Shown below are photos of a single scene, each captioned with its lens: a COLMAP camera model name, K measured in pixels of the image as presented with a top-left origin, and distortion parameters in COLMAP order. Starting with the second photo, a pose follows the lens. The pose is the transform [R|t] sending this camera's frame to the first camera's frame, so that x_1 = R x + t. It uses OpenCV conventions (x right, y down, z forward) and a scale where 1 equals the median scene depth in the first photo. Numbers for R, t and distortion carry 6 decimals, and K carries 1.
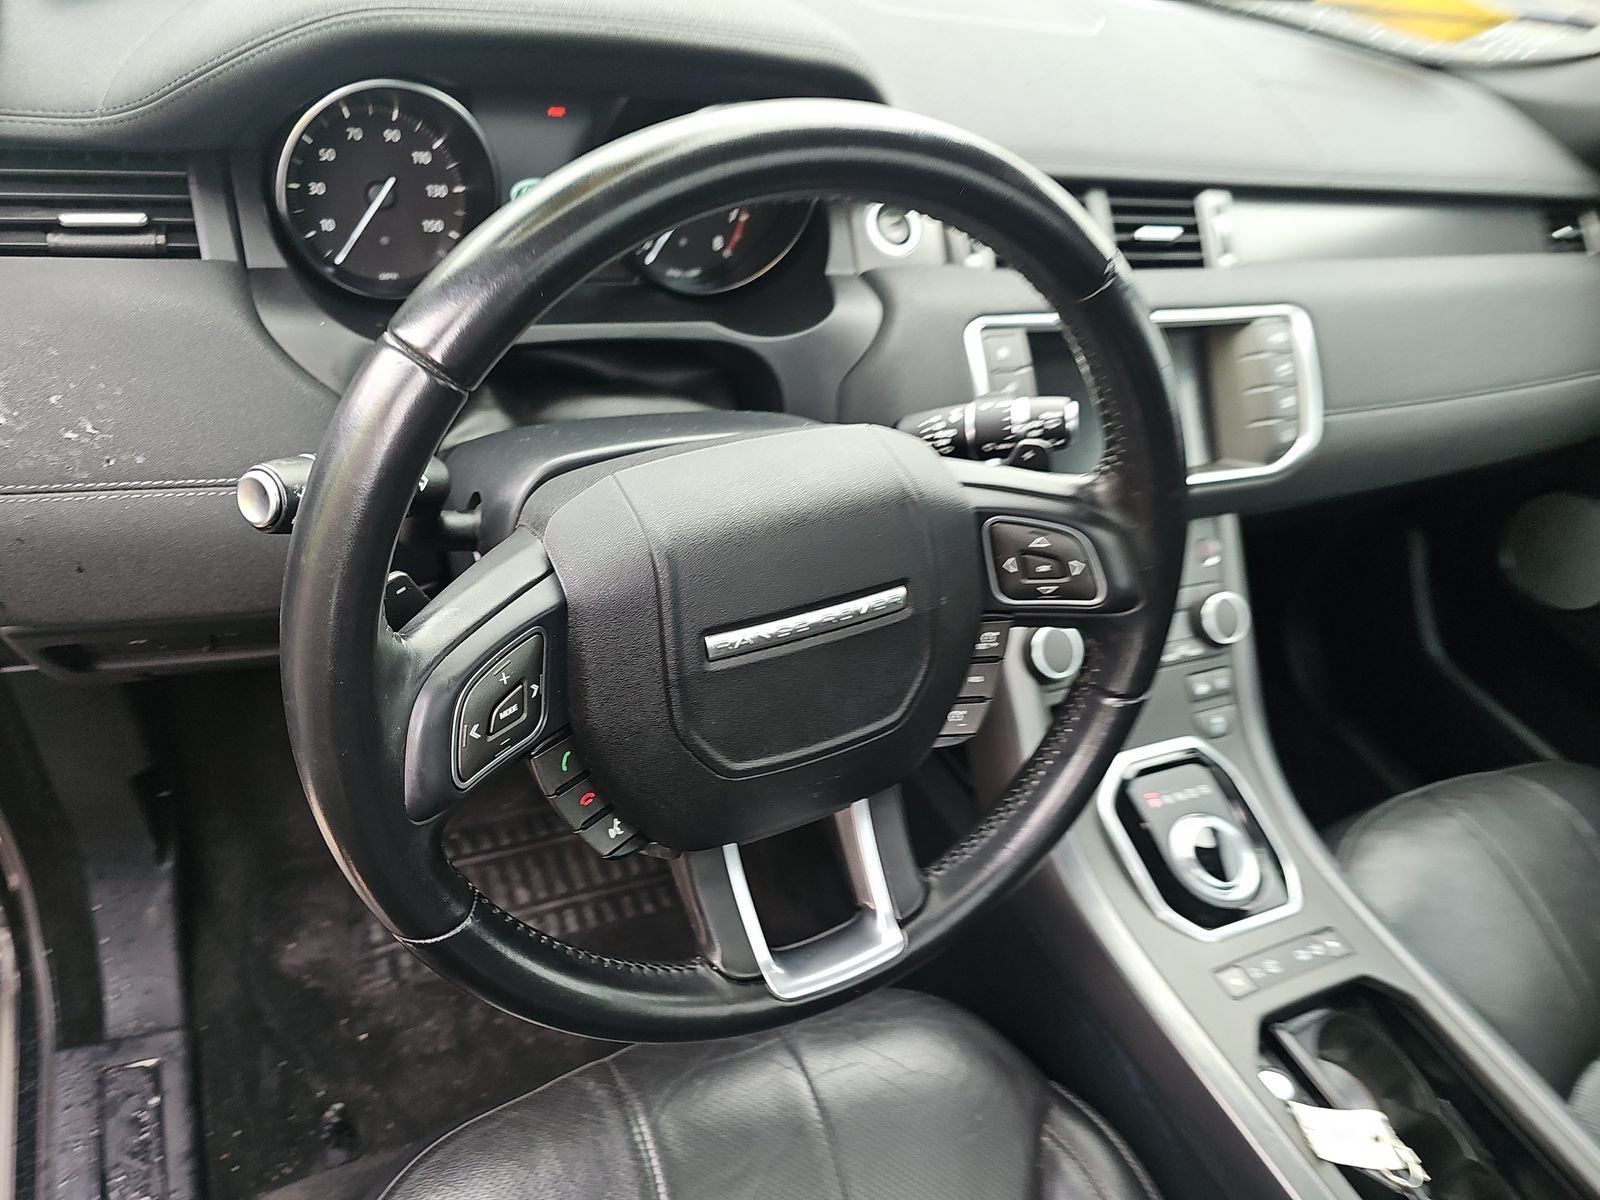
lens RADIAL K [[1060.5, 0, 798.4], [0, 1060.5, 607.0], [0, 0, 1]] dist [0.057315, -0.050435]
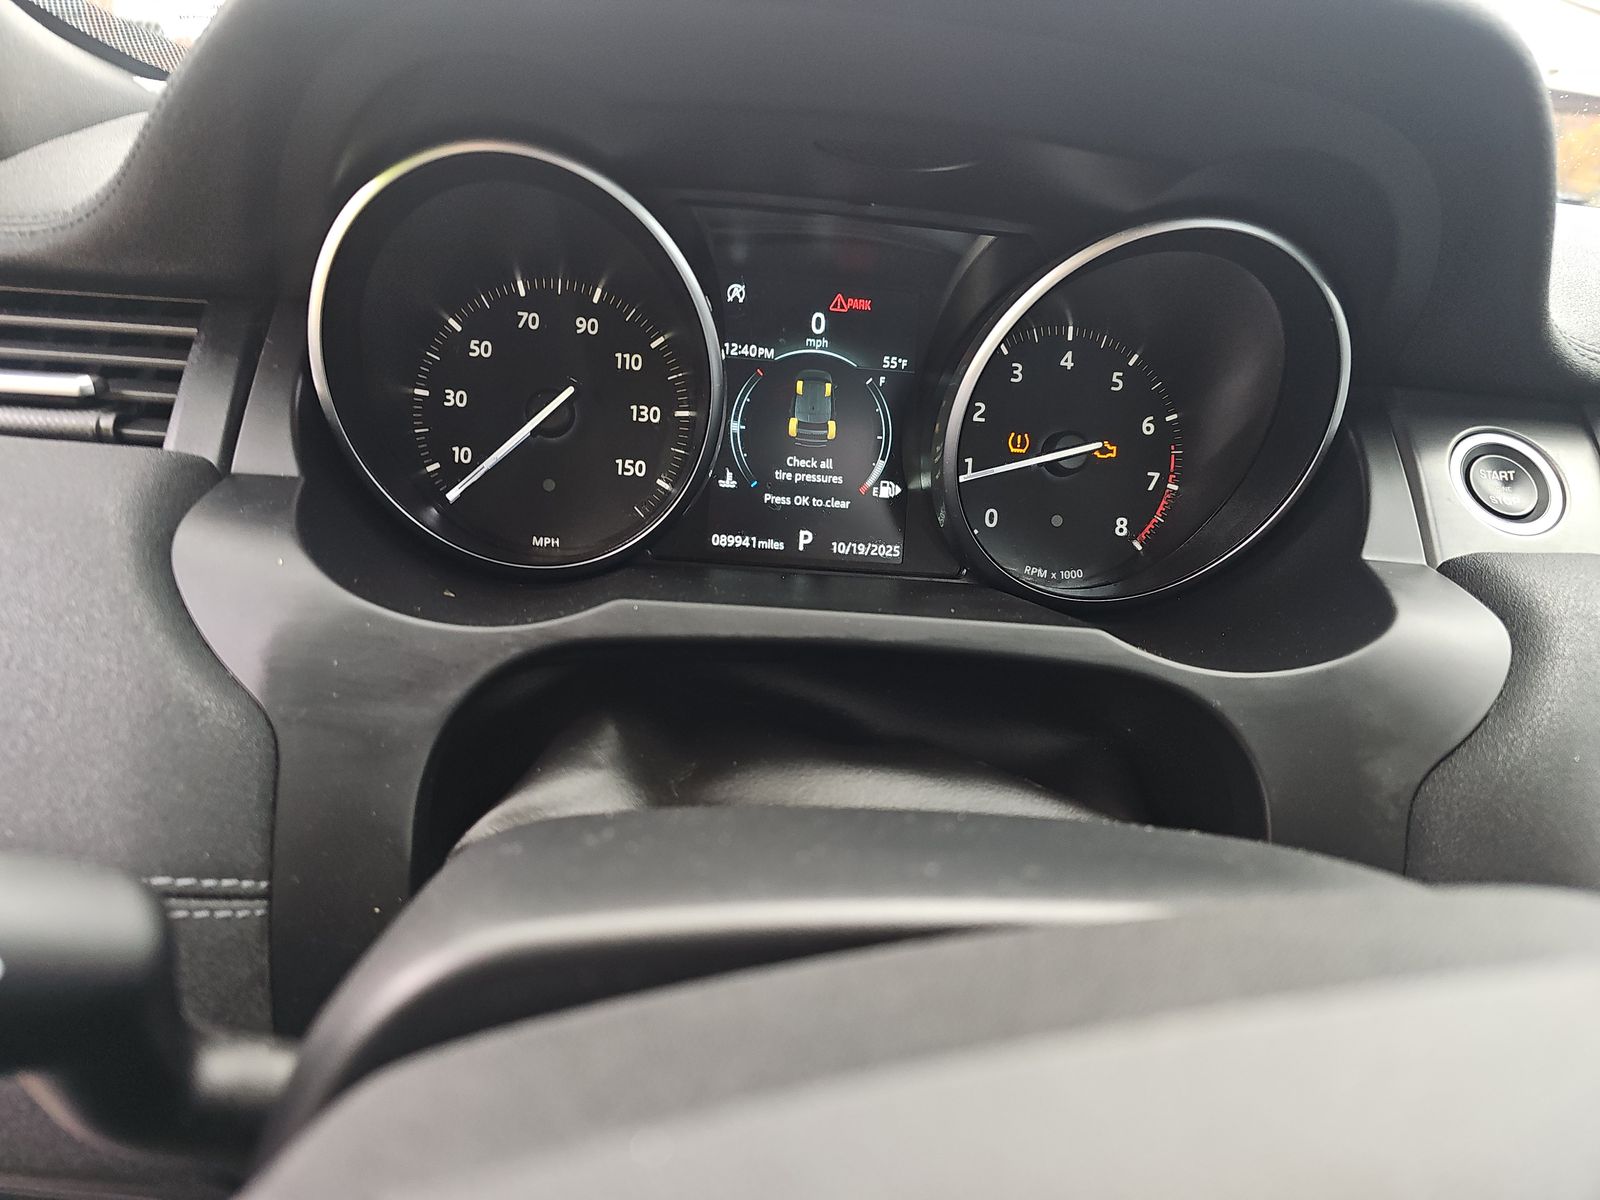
lens RADIAL K [[1060.5, 0, 805.4], [0, 1060.5, 606.3], [0, 0, 1]] dist [0.057315, -0.050435]
pose [[0.942332, 0.034181, -0.332930, -0.050712], [-0.155205, 0.925968, -0.344231, -0.097504], [0.296516, 0.376052, 0.877874, 0.550873]]
